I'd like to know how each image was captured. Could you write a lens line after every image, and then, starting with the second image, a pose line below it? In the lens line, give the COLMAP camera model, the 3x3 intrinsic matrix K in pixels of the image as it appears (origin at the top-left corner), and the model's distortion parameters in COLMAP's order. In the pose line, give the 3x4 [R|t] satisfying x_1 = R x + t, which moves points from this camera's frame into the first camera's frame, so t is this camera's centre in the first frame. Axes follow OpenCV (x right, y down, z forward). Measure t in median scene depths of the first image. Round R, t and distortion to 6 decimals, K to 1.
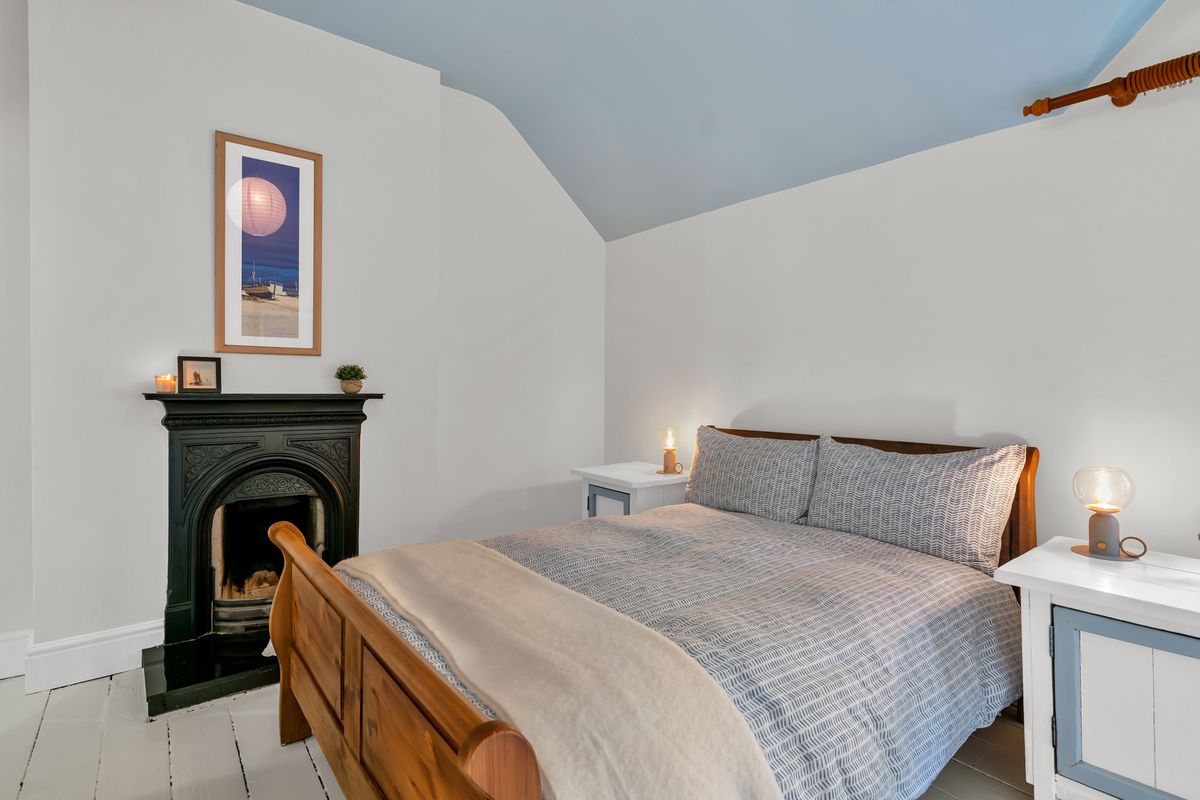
lens RADIAL K [[590.6, 0, 591.9], [0, 590.6, 388.2], [0, 0, 1]] dist [-0.005368, 0.004041]
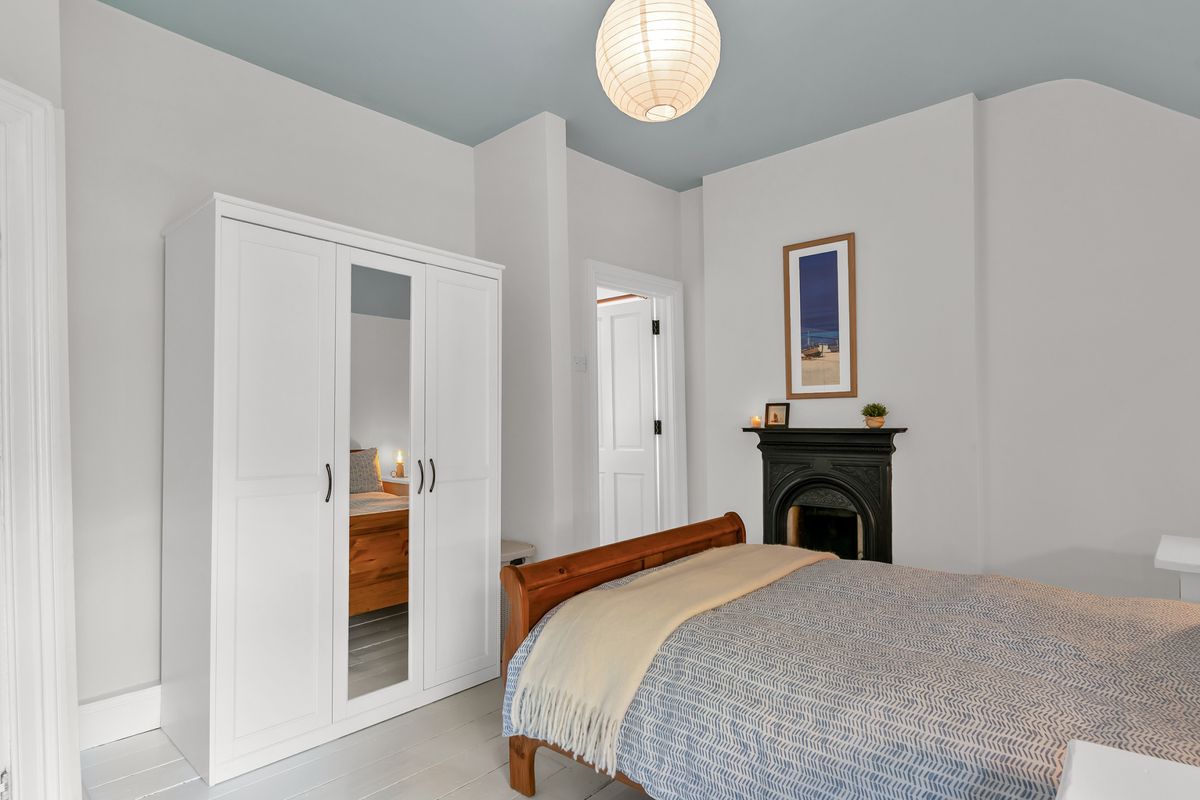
lens RADIAL K [[590.6, 0, 594.6], [0, 590.6, 411.7], [0, 0, 1]] dist [-0.005368, 0.004041]
pose [[0.209402, -0.021353, -0.977597, 0.655984], [0.010819, 0.999751, -0.019520, -0.007201], [0.977770, -0.006489, 0.209580, 0.230714]]
